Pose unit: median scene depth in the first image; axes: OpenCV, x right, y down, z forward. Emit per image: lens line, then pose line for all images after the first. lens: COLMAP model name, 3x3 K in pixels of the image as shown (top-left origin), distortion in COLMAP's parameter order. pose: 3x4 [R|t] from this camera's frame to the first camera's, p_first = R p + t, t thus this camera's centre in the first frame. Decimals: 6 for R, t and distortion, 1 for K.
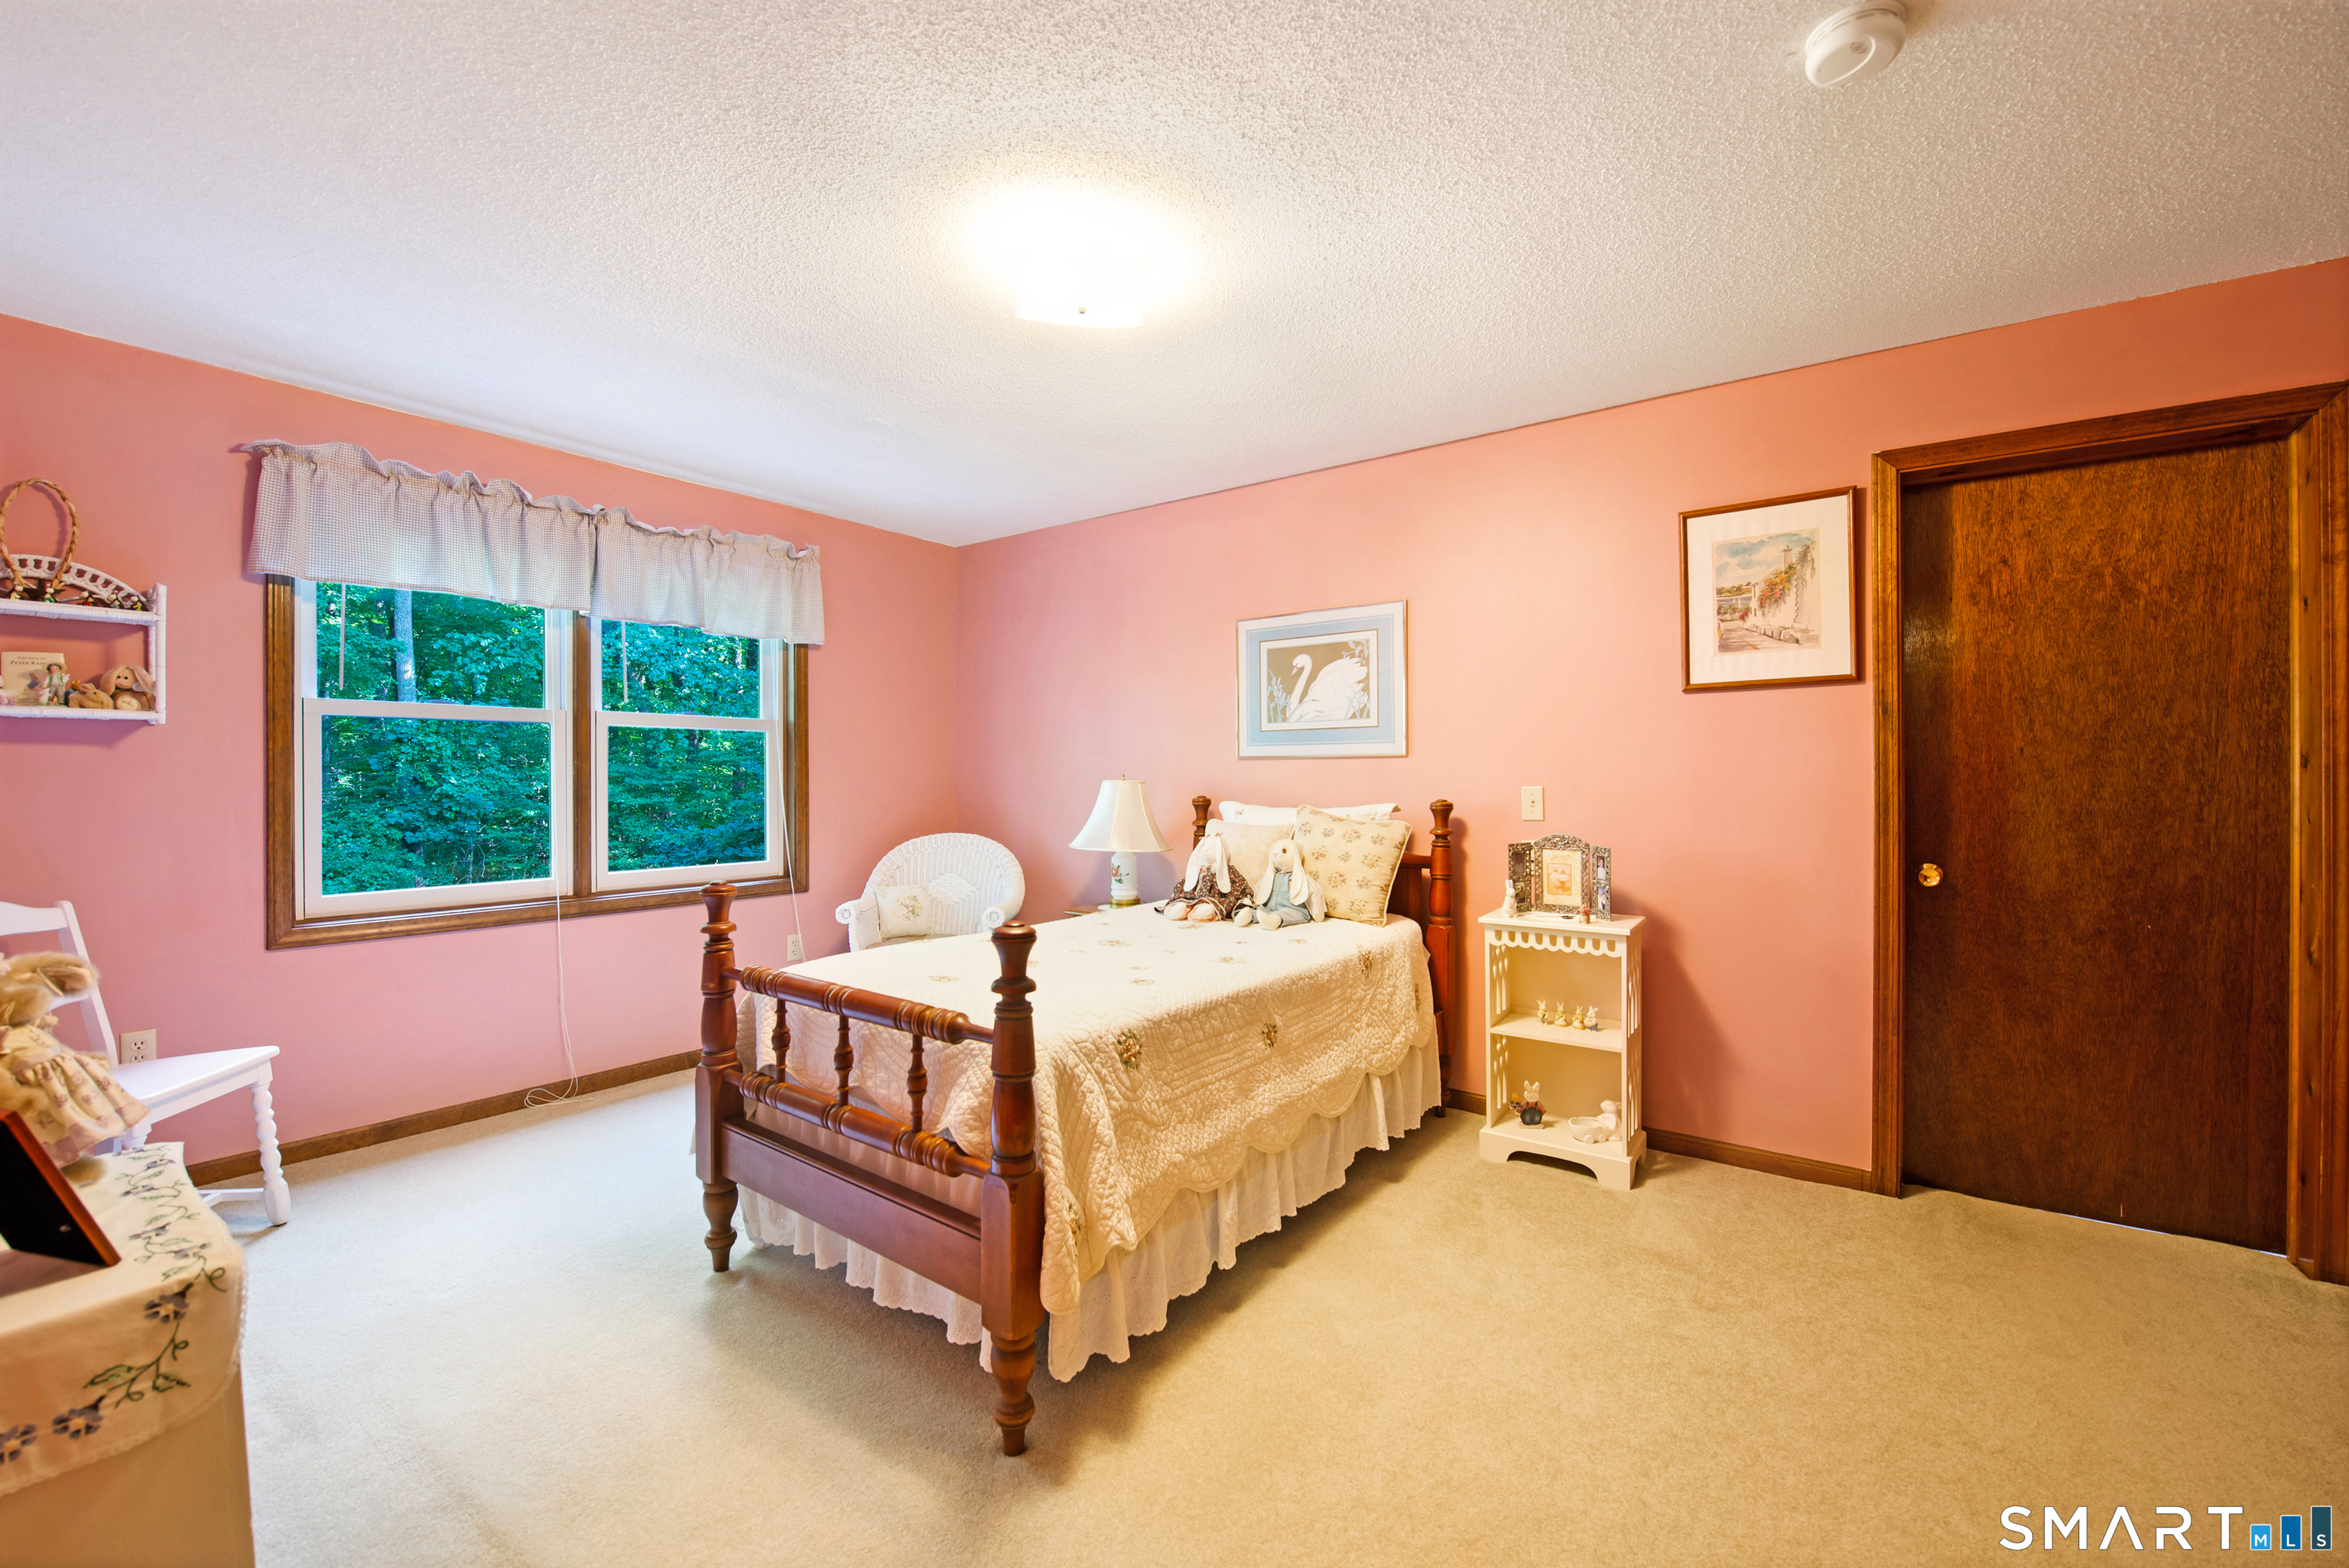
lens RADIAL K [[976.1, 0, 1147.6], [0, 976.1, 771.4], [0, 0, 1]] dist [-0.012177, -0.000083]
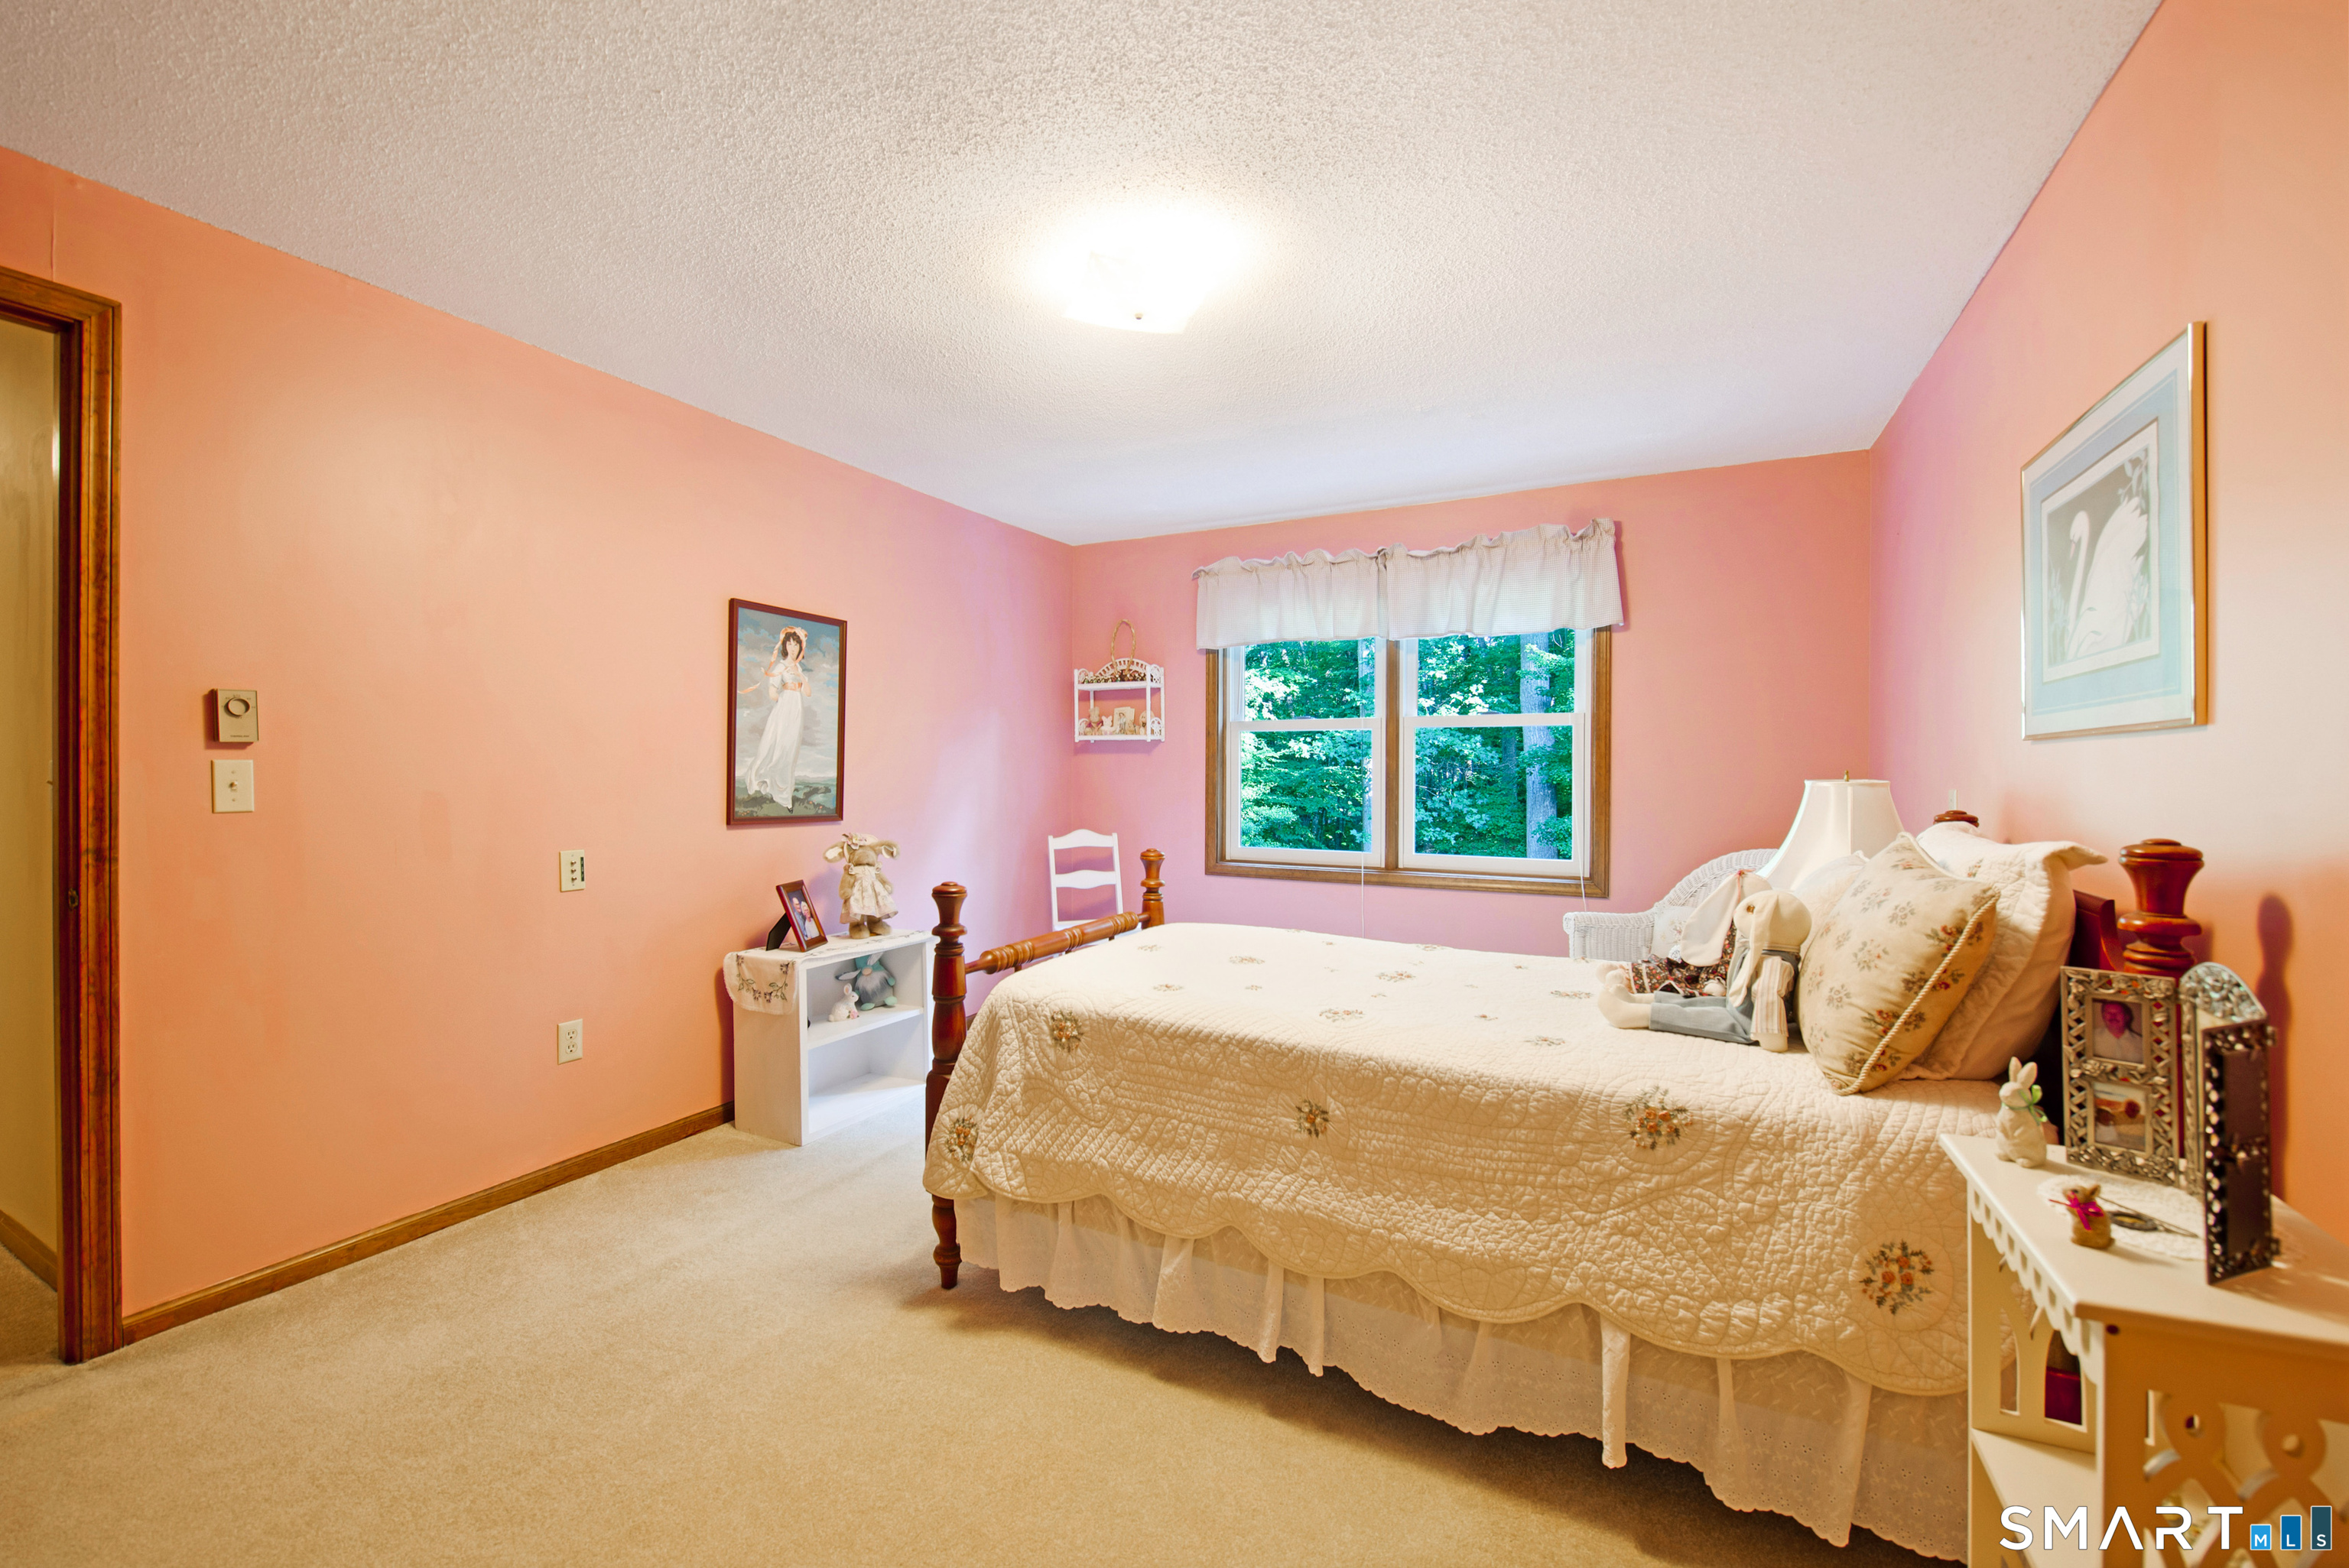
lens RADIAL K [[976.1, 0, 1147.6], [0, 976.1, 771.4], [0, 0, 1]] dist [-0.012177, -0.000083]
pose [[0.136090, 0.003265, -0.990691, 0.619828], [-0.000249, 0.999995, 0.003261, 0.001485], [0.990696, -0.000197, 0.136090, 0.565336]]
